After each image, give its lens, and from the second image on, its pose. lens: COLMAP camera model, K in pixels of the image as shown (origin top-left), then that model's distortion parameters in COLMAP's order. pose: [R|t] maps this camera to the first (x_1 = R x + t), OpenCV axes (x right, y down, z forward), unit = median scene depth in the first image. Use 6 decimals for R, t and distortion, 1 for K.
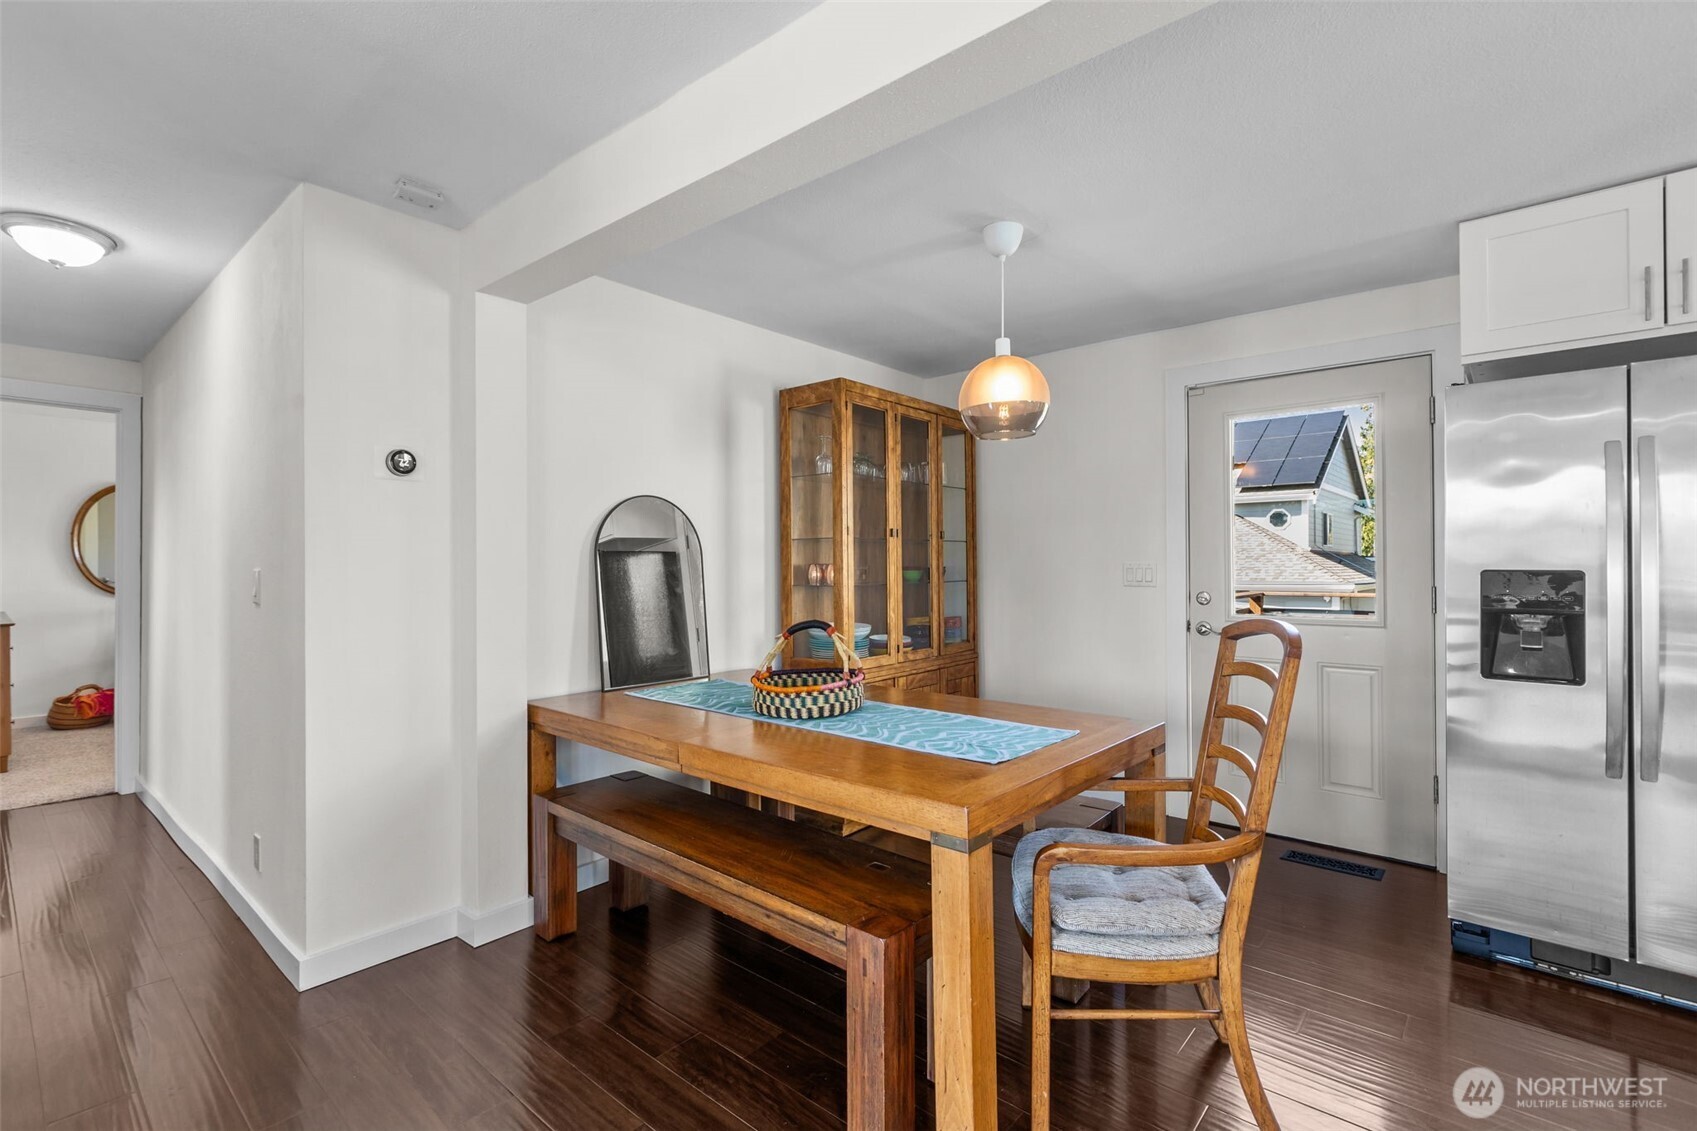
lens RADIAL K [[773.1, 0, 841.8], [0, 773.1, 559.7], [0, 0, 1]] dist [0.002354, 0.000259]
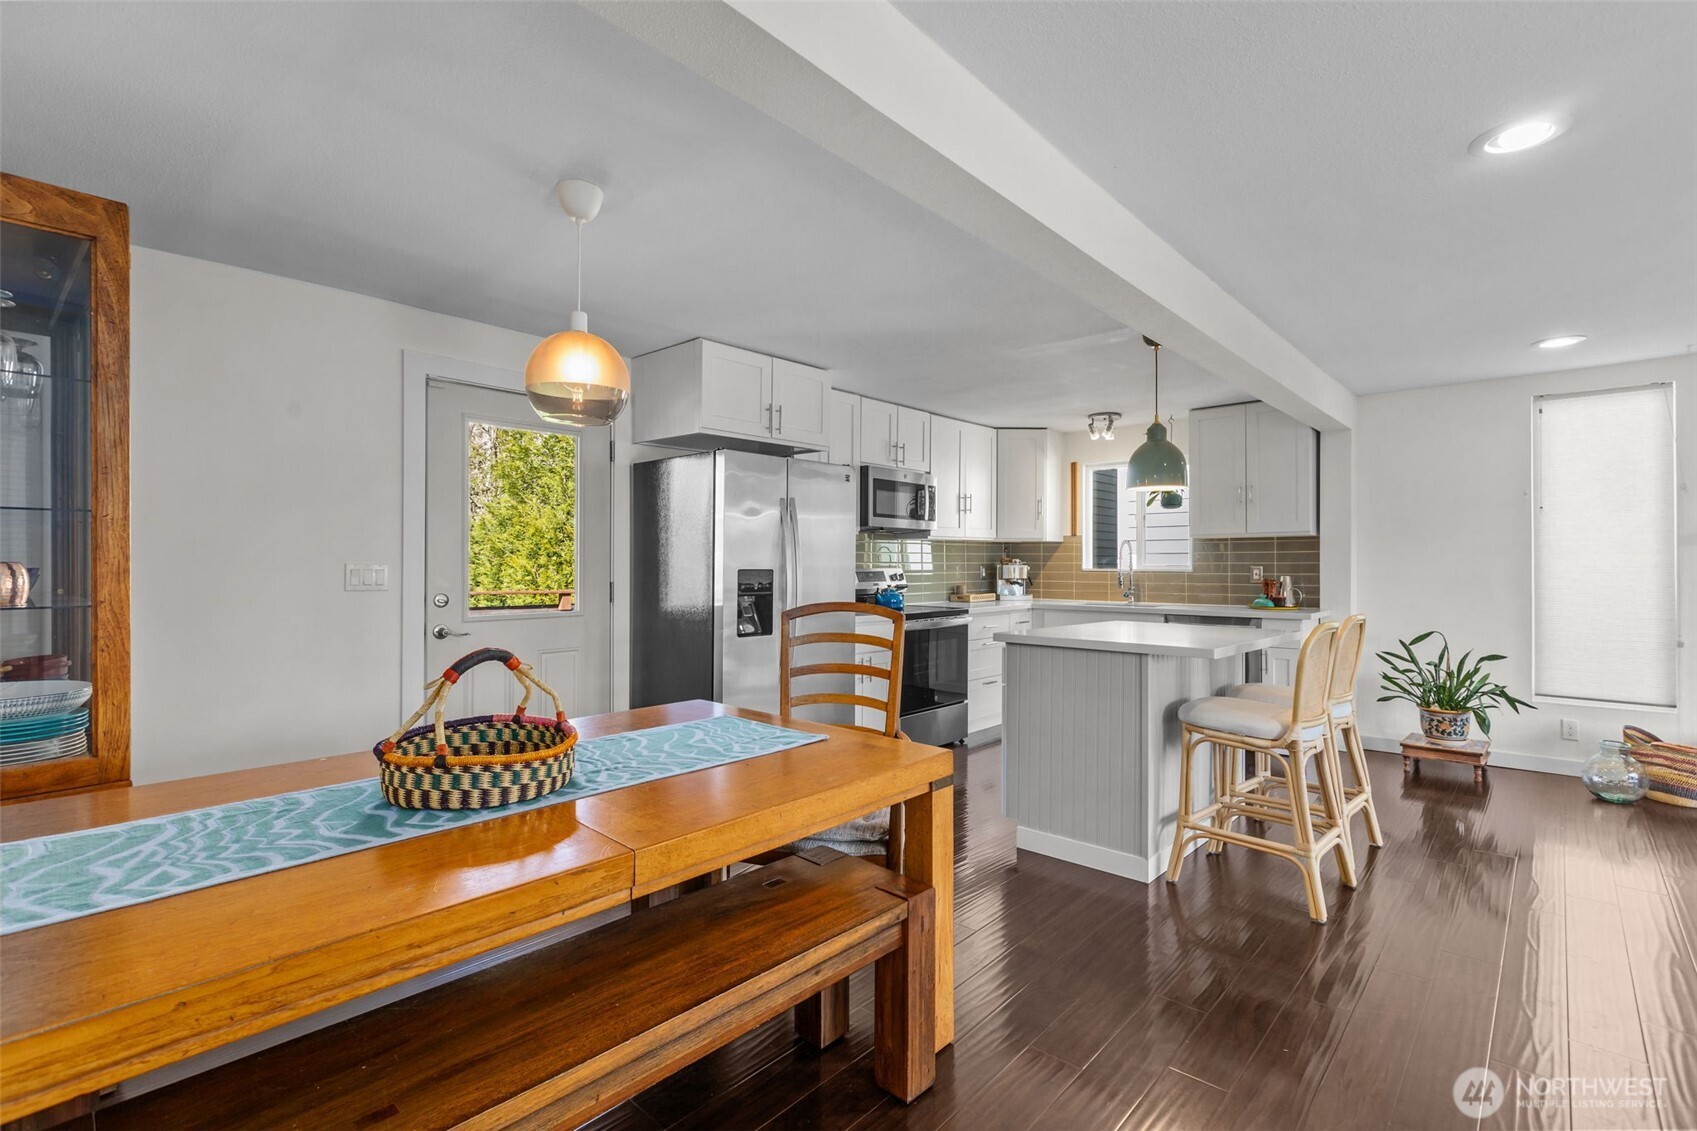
lens RADIAL K [[773.1, 0, 840.2], [0, 773.1, 560.9], [0, 0, 1]] dist [0.002354, 0.000259]
pose [[0.035366, 0.009656, 0.999328, -0.761827], [-0.007653, 0.999927, -0.009391, 0.009438], [-0.999345, -0.007316, 0.035437, 0.754580]]
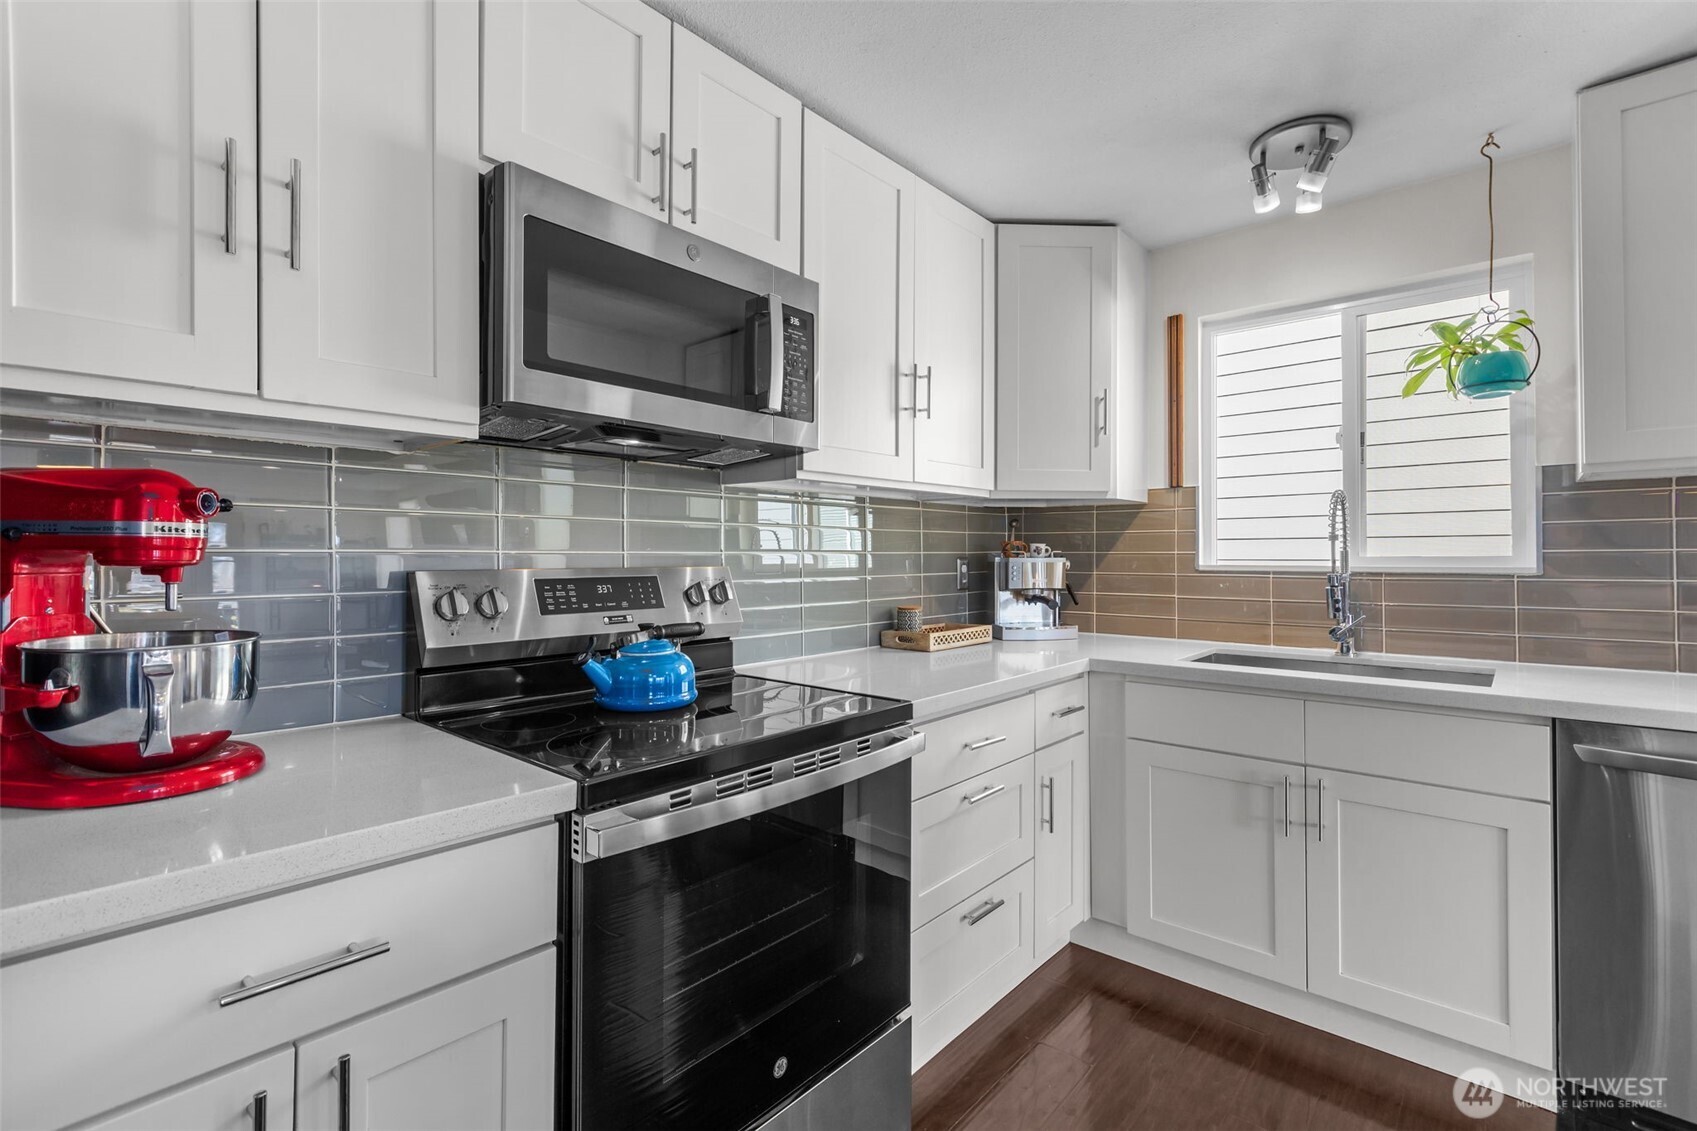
lens RADIAL K [[773.1, 0, 846.3], [0, 773.1, 551.1], [0, 0, 1]] dist [0.002354, 0.000259]
pose [[0.007175, 0.012924, 0.999891, 0.915819], [-0.005377, 0.999903, -0.012886, 0.000668], [-0.999960, -0.005284, 0.007243, 0.499030]]
